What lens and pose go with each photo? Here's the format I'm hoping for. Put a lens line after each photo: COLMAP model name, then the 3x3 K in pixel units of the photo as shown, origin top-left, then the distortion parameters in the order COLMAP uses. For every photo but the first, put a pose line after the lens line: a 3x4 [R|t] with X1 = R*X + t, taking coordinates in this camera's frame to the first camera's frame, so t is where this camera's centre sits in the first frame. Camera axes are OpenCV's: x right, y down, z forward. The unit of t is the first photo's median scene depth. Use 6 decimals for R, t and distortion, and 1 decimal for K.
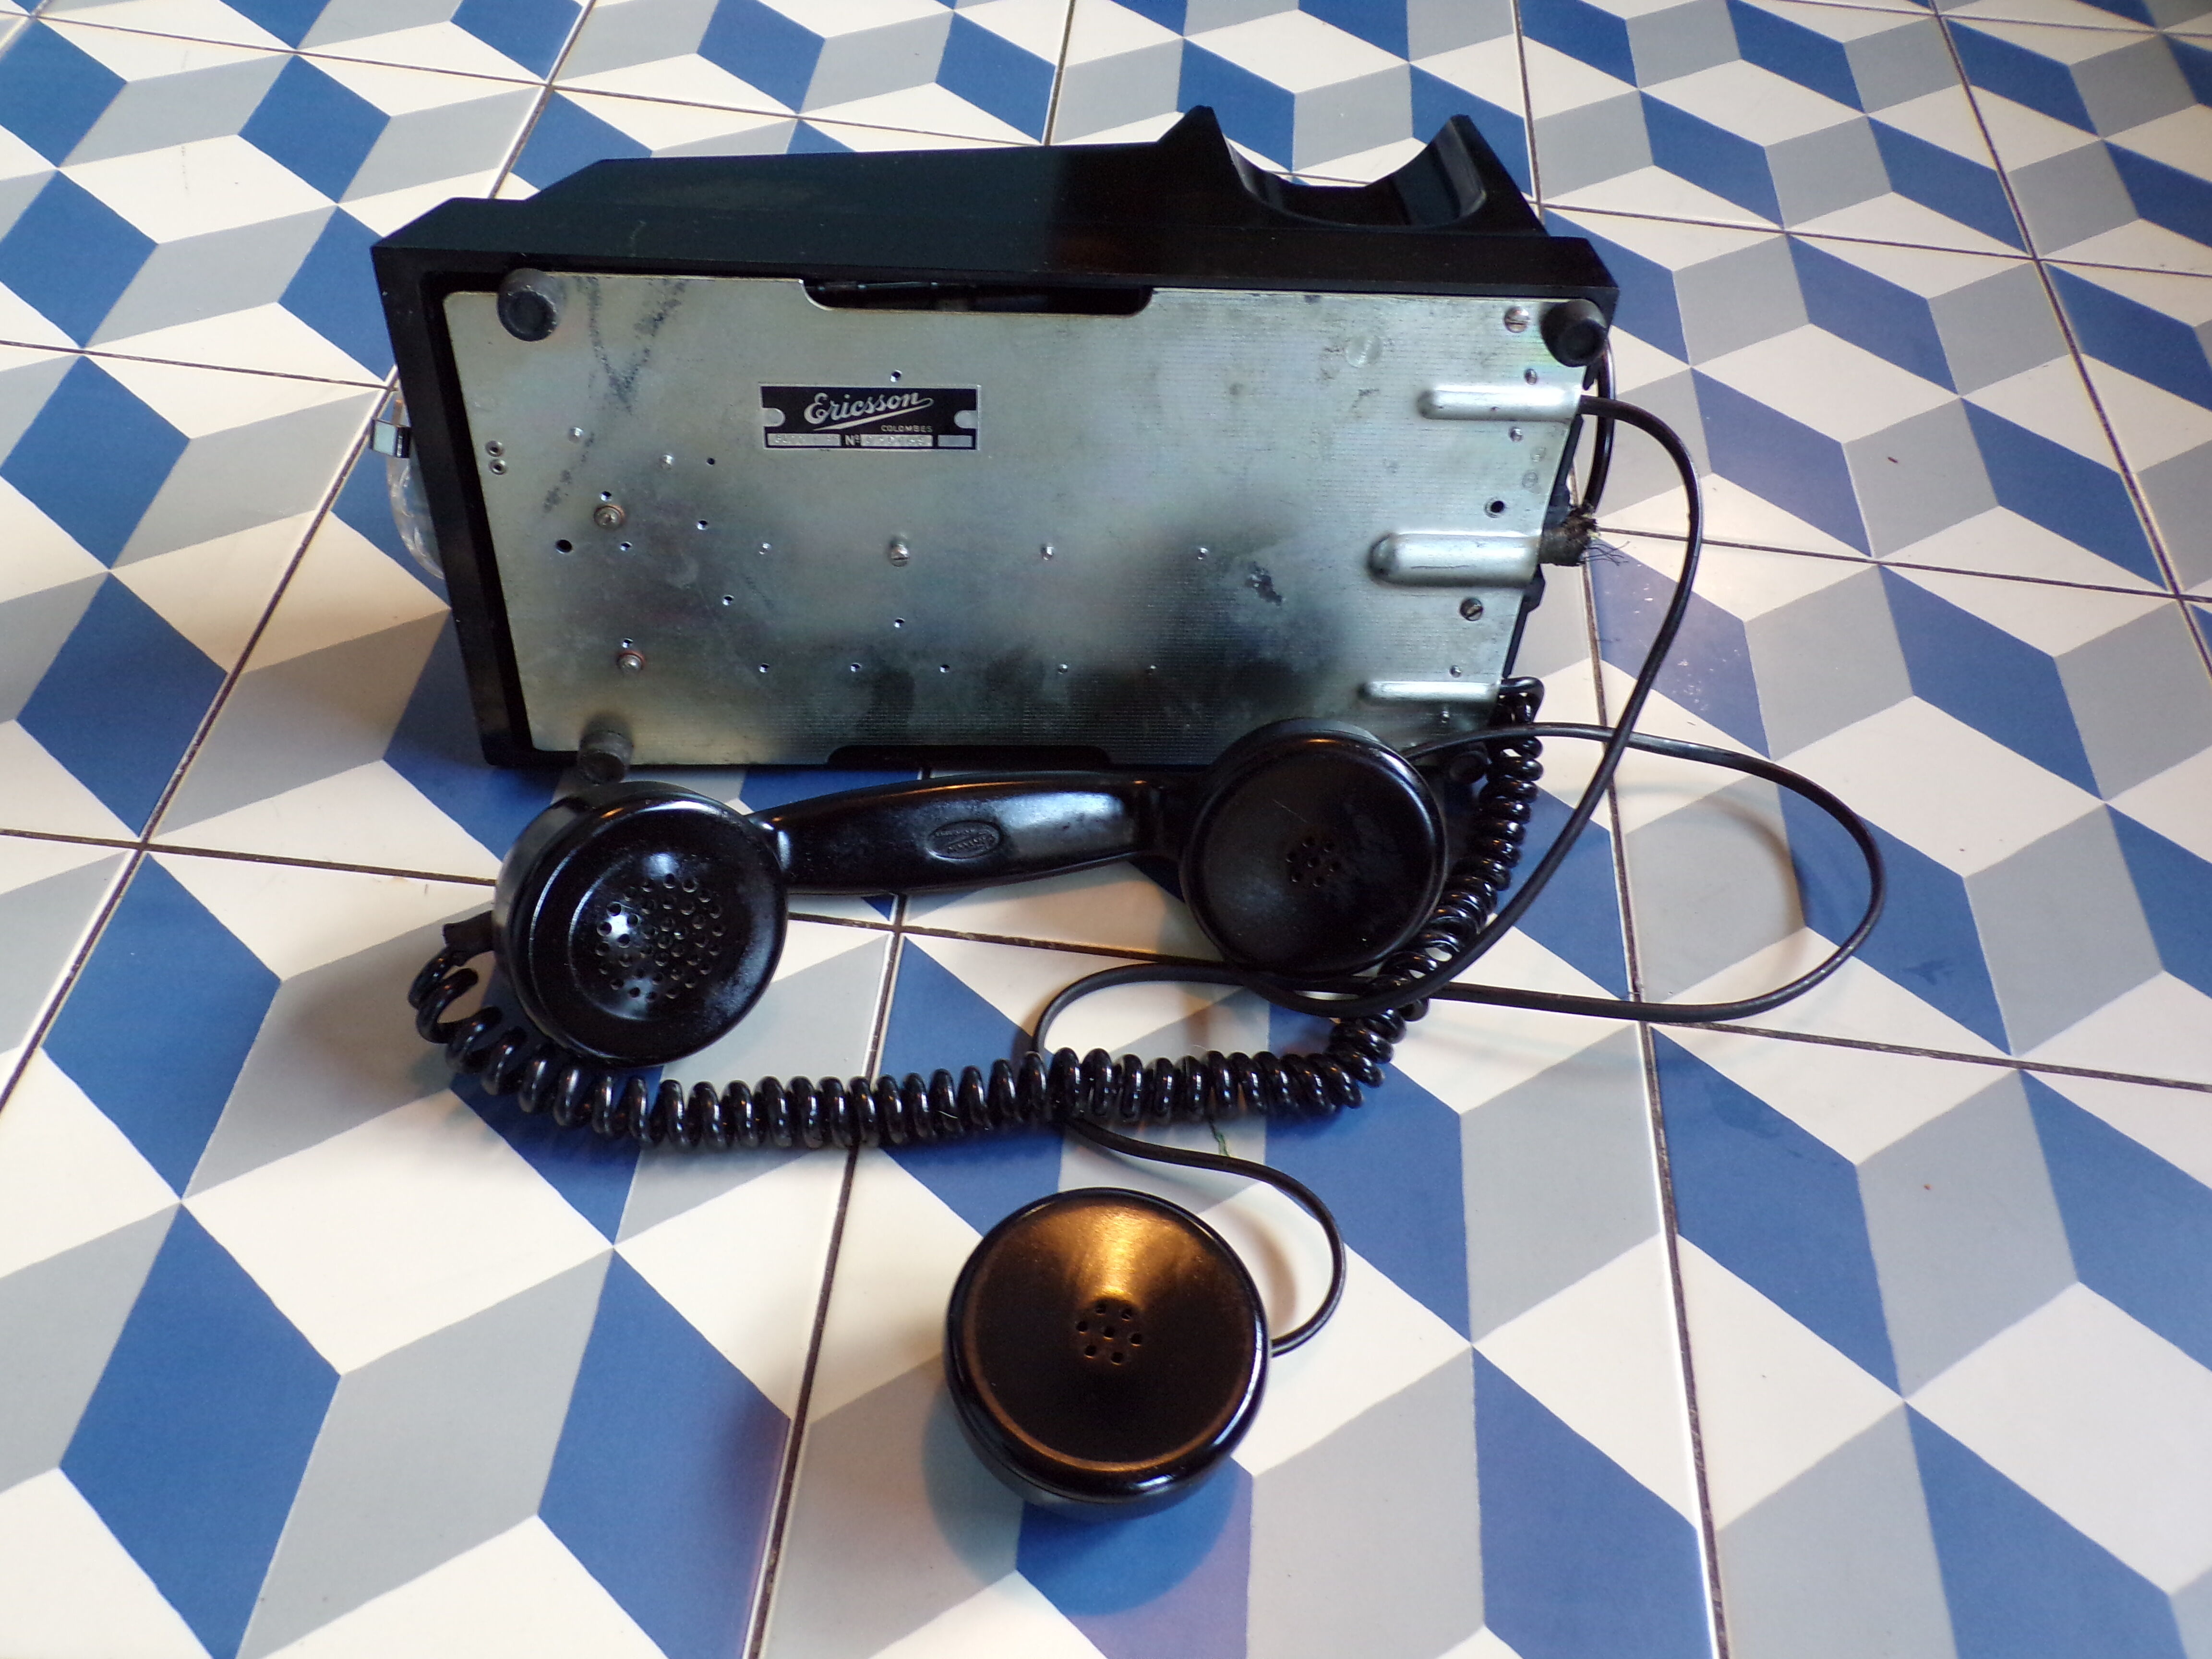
lens RADIAL K [[1814.9, 0, 1098.4], [0, 1814.9, 834.1], [0, 0, 1]] dist [0.002545, 0.000927]
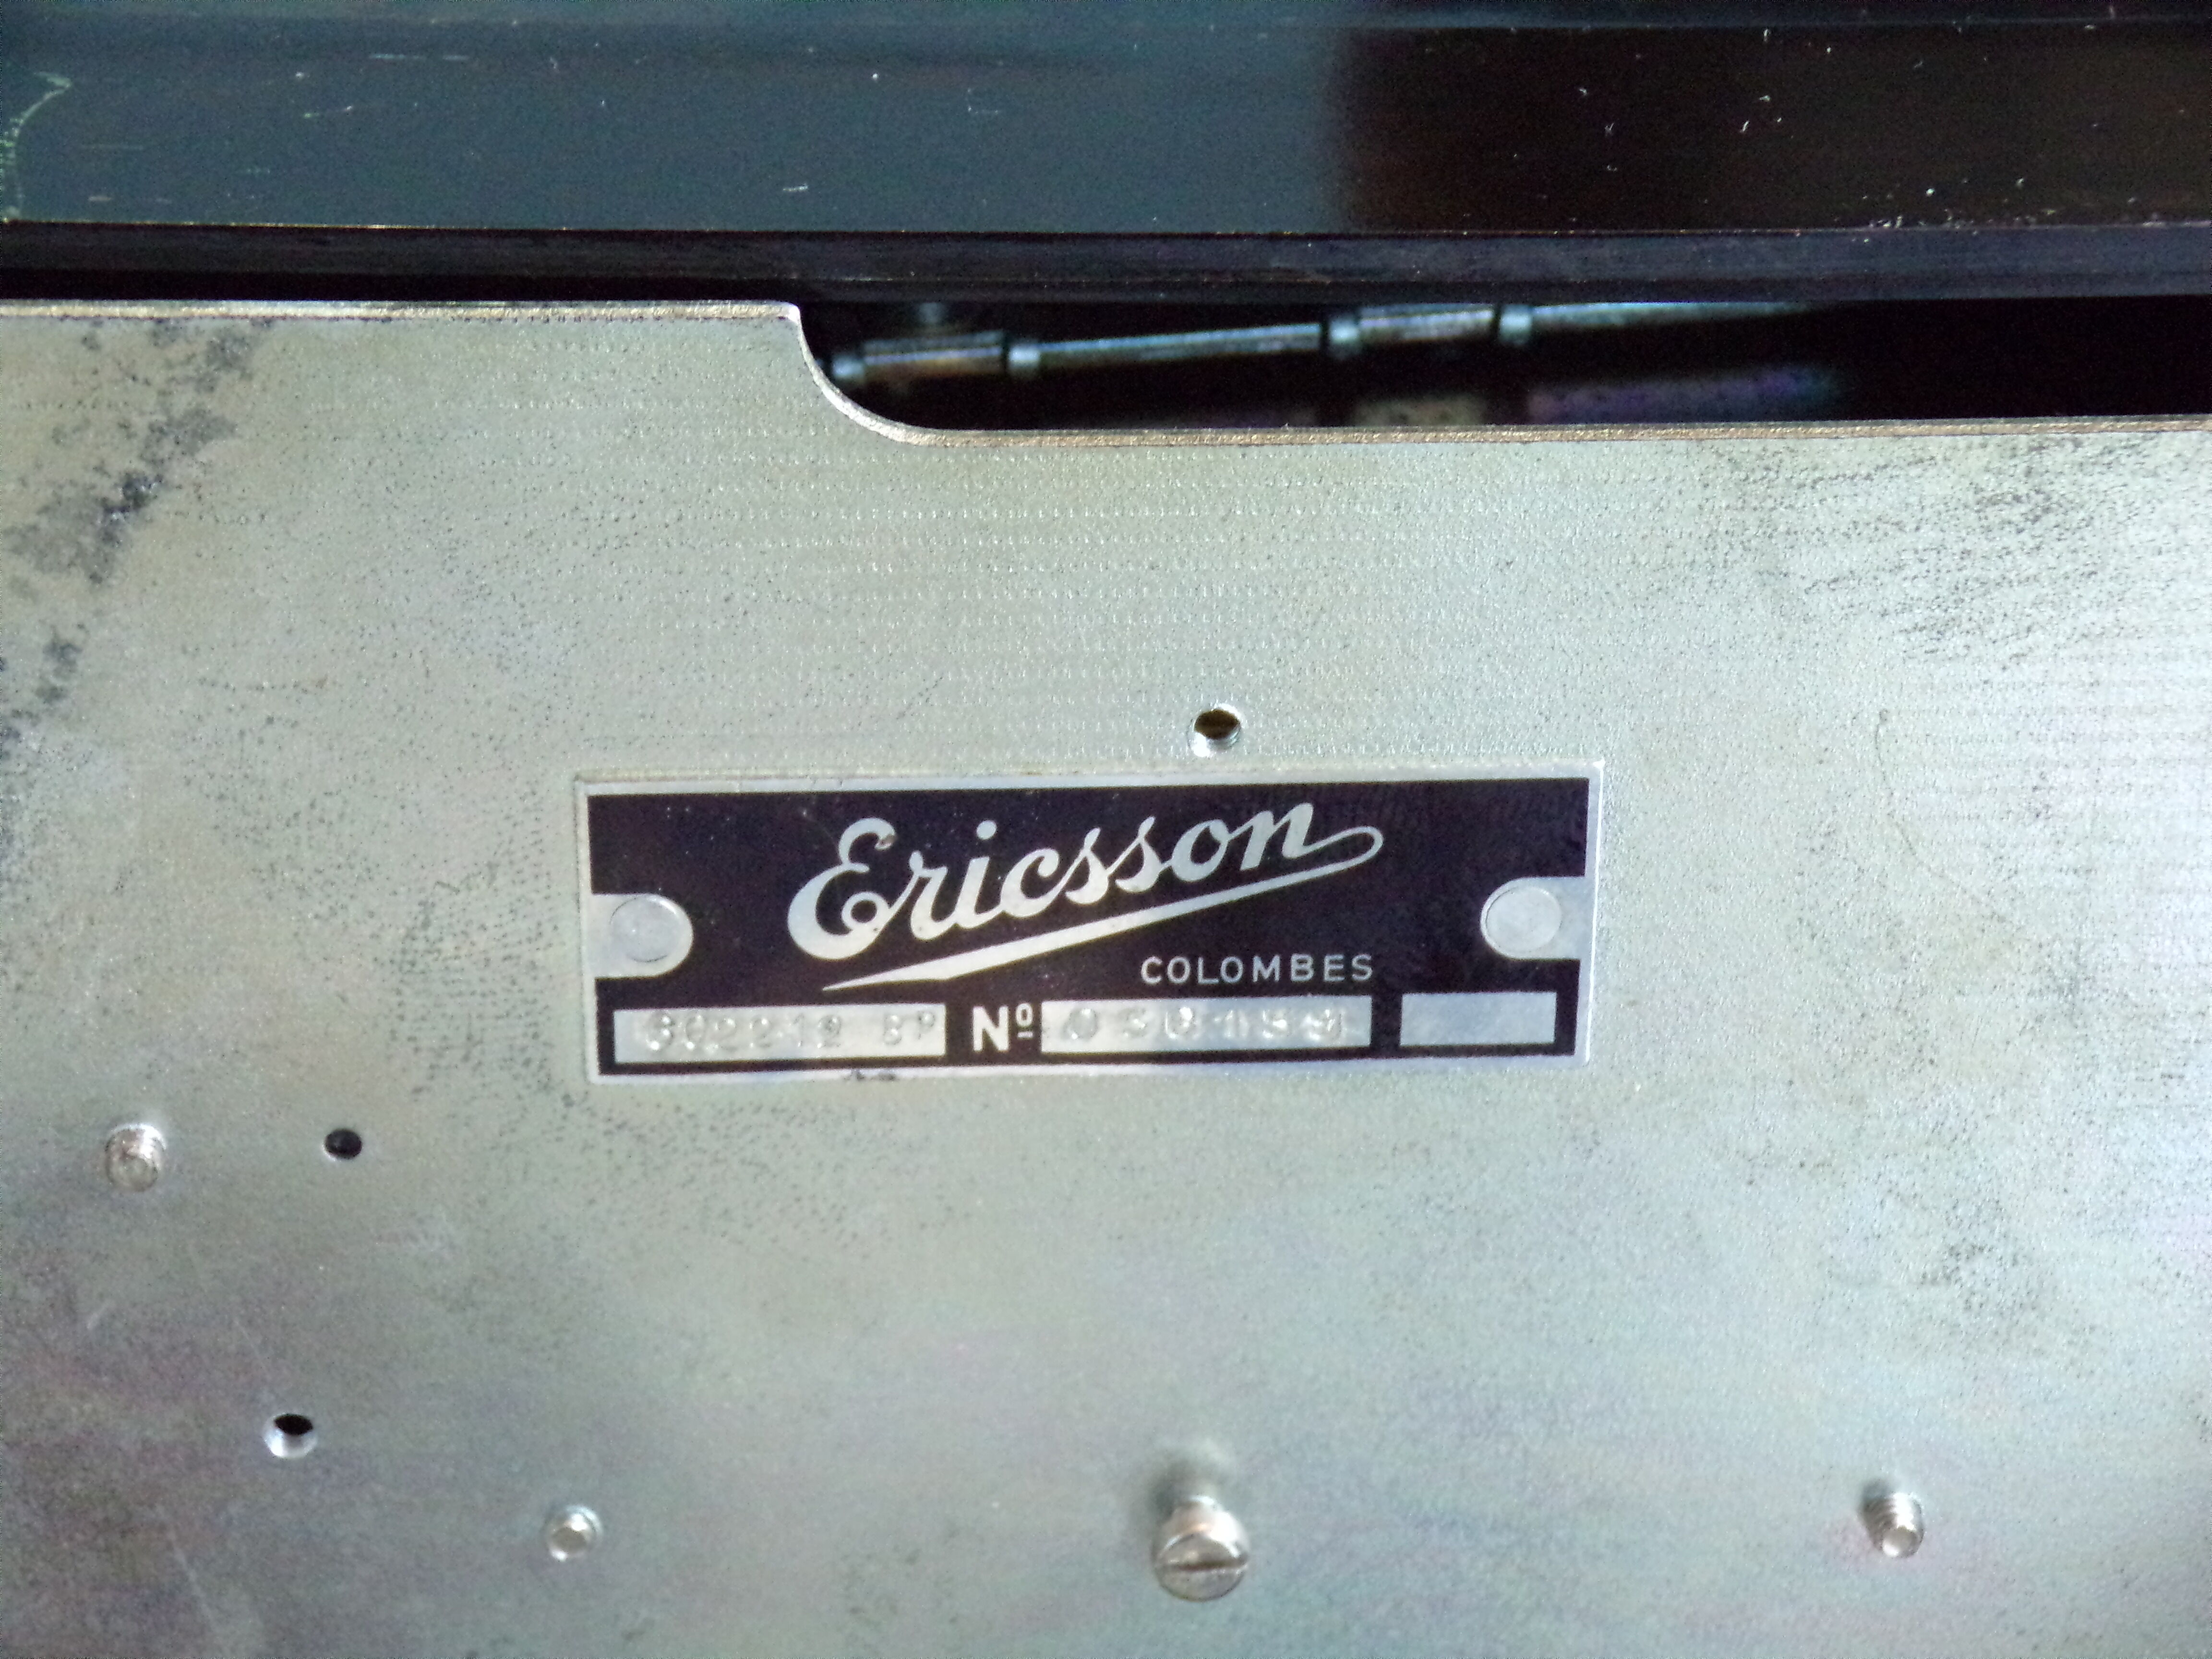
lens RADIAL K [[5512.4, 0, 1109.0], [0, 5512.4, 831.4], [0, 0, 1]] dist [0.280330, 0.000000]
pose [[0.998860, -0.029995, -0.037126, -0.098568], [0.019933, 0.968931, -0.246526, -0.078419], [0.043367, 0.245505, 0.968425, 0.362641]]
